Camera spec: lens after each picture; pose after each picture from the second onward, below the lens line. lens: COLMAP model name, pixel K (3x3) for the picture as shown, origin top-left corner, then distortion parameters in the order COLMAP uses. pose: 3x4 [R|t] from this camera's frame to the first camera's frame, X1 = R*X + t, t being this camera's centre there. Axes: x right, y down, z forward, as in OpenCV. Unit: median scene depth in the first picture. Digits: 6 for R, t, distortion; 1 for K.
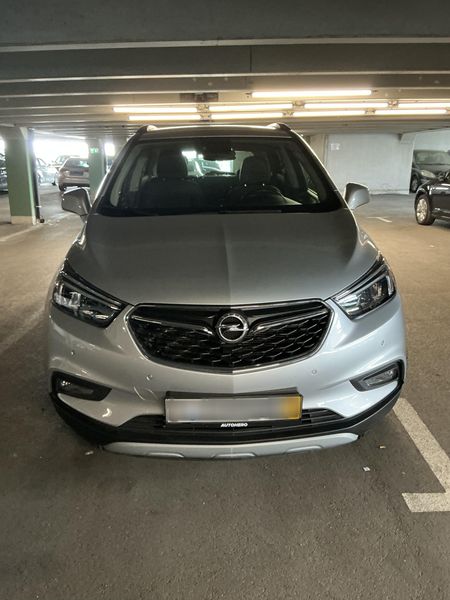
lens RADIAL K [[490.4, 0, 225.0], [0, 490.4, 300.0], [0, 0, 1]] dist [0.056362, -0.175242]
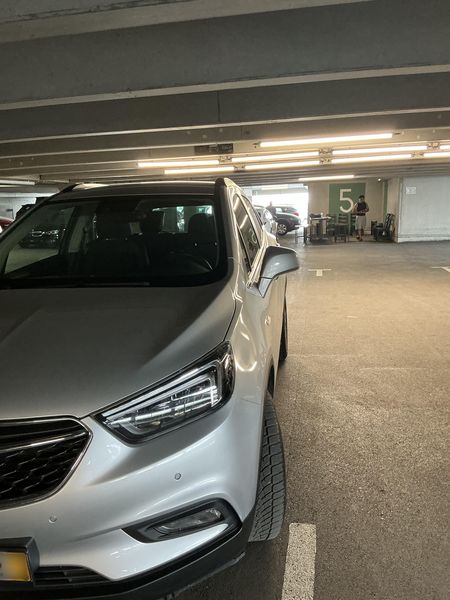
lens RADIAL K [[490.4, 0, 225.0], [0, 490.4, 300.0], [0, 0, 1]] dist [0.056362, -0.175242]
pose [[0.984304, 0.007512, -0.176320, 0.155795], [-0.023210, 0.995925, -0.087143, -0.033521], [0.174947, 0.089868, 0.980468, 0.083031]]
